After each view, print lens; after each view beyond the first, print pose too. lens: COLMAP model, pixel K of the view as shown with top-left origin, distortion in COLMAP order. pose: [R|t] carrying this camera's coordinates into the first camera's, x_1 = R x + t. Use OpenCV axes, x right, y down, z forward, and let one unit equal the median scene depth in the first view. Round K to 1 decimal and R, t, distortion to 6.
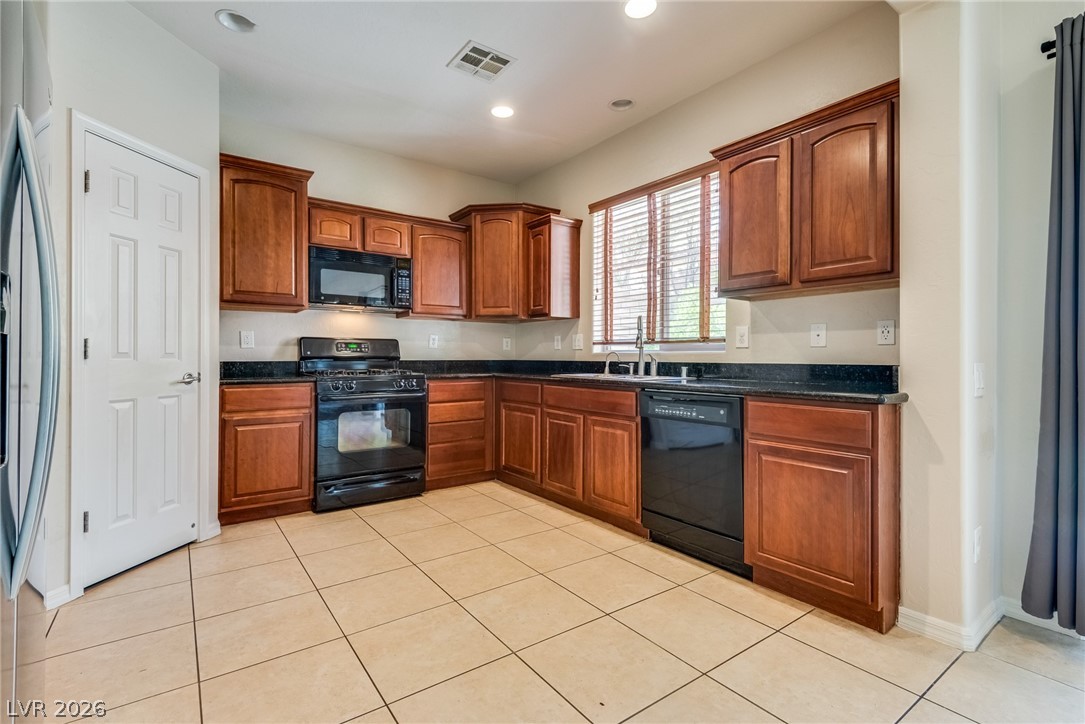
lens RADIAL K [[485.0, 0, 545.0], [0, 485.0, 355.6], [0, 0, 1]] dist [0.001350, -0.000603]
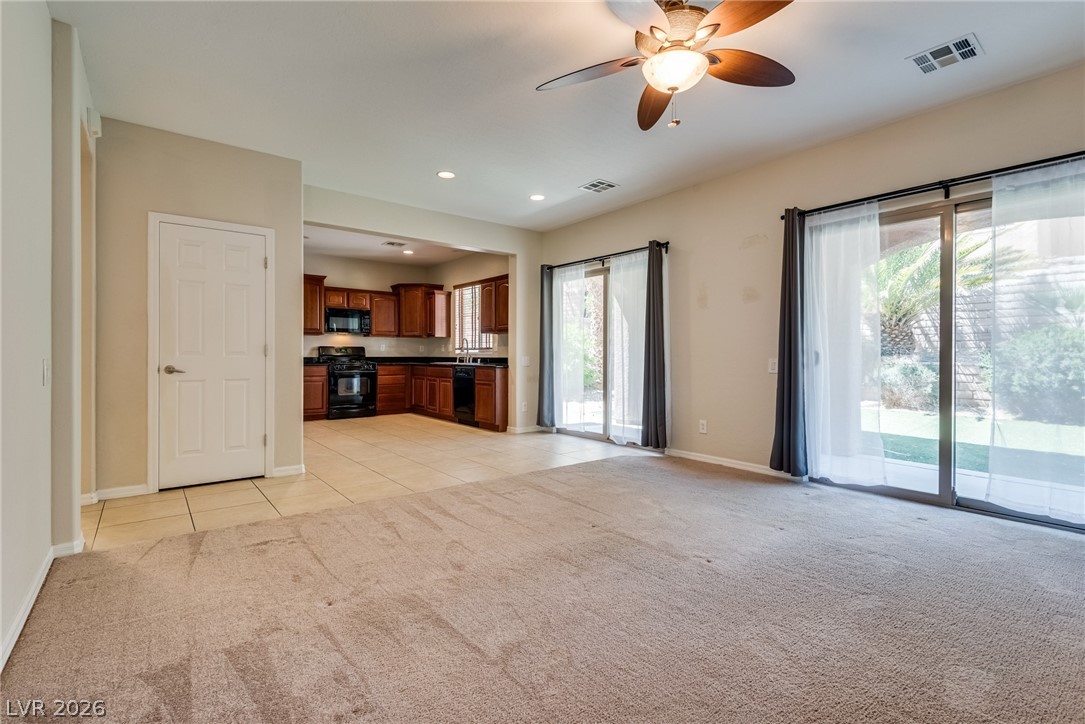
lens RADIAL K [[501.2, 0, 556.8], [0, 501.2, 355.6], [0, 0, 1]] dist [0.002357, 0.000092]
pose [[0.998518, -0.000492, 0.054418, 0.482500], [0.000416, 0.999999, 0.001422, 0.001531], [-0.054419, -0.001397, 0.998517, -1.427777]]
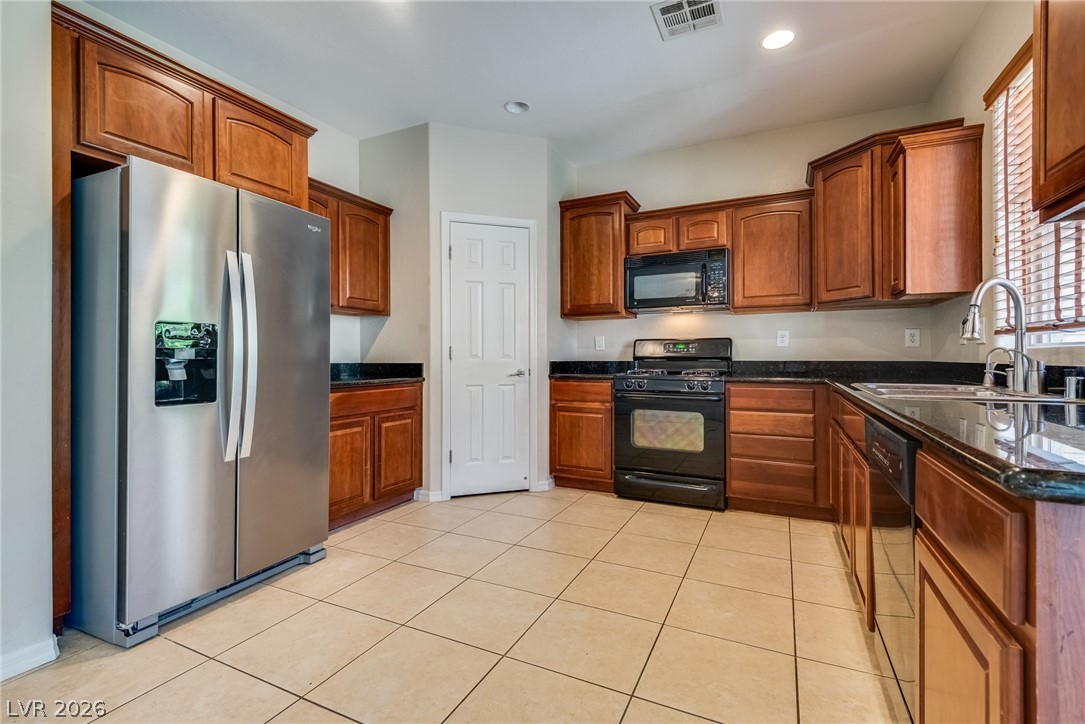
lens RADIAL K [[492.6, 0, 539.6], [0, 492.6, 357.1], [0, 0, 1]] dist [0.016013, -0.000253]
pose [[0.464482, -0.003149, -0.885577, 0.411318], [0.004747, 0.999988, -0.001066, 0.002510], [0.885570, -0.003709, 0.464491, 0.284664]]
